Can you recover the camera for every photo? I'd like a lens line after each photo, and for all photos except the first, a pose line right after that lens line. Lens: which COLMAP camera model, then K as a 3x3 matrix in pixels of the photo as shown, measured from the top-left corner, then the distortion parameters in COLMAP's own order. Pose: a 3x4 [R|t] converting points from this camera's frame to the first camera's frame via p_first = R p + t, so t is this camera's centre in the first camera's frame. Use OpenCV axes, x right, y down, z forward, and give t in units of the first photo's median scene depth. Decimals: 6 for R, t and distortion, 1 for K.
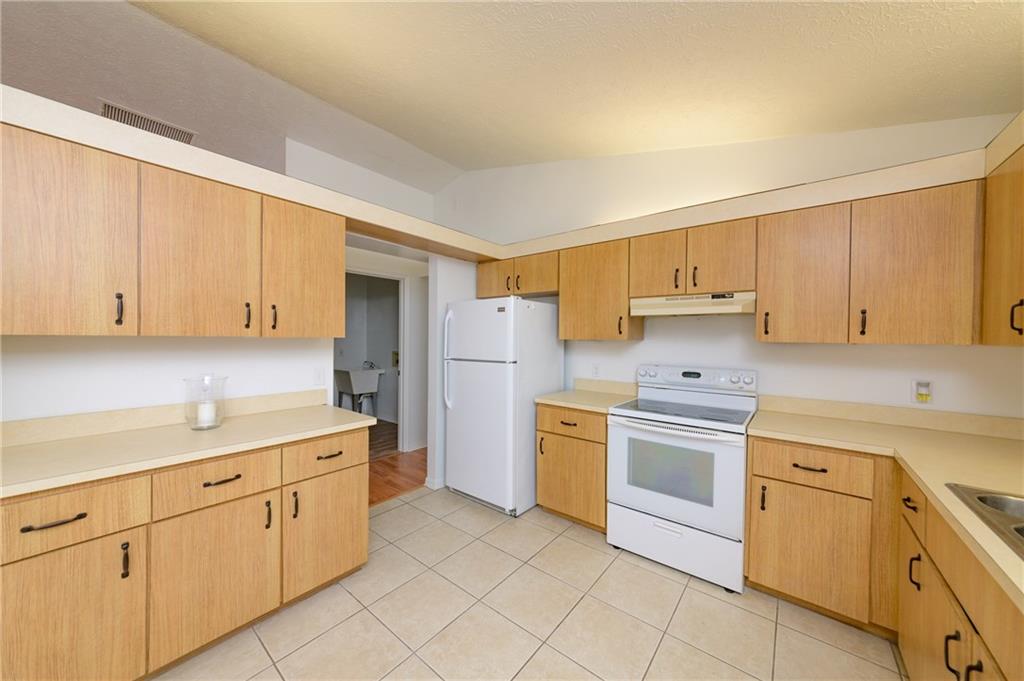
lens RADIAL K [[356.1, 0, 509.3], [0, 356.1, 340.2], [0, 0, 1]] dist [-0.006547, 0.000023]
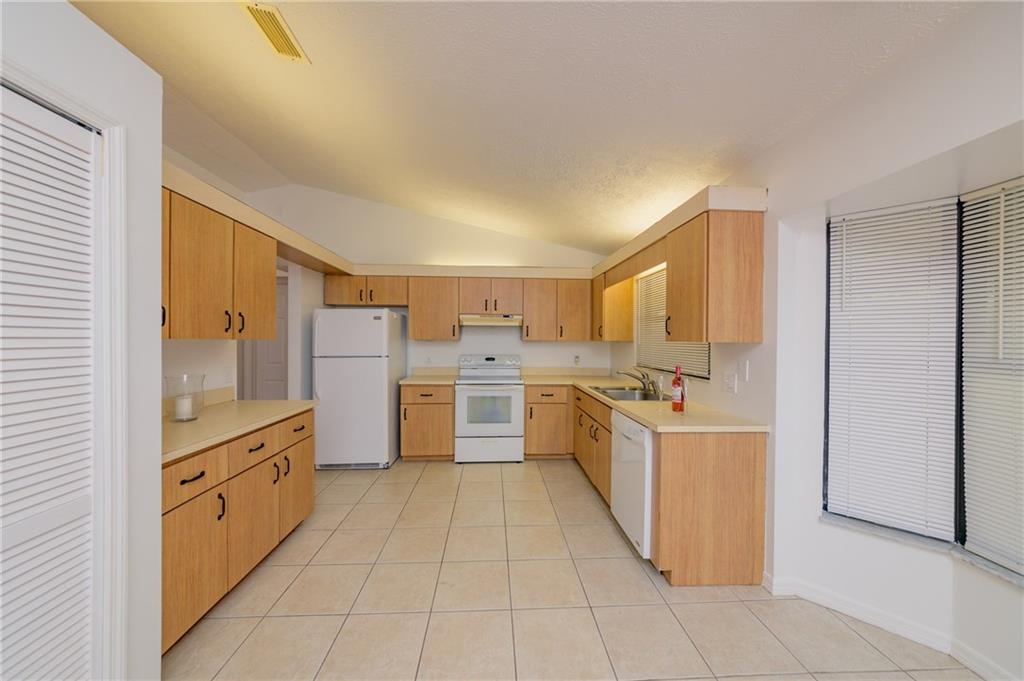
lens RADIAL K [[356.1, 0, 509.3], [0, 356.1, 340.2], [0, 0, 1]] dist [-0.006547, 0.000023]
pose [[0.743610, -0.007613, 0.668570, -0.734011], [0.006772, 0.999970, 0.003854, -0.004177], [-0.668579, 0.001662, 0.743639, -0.461383]]
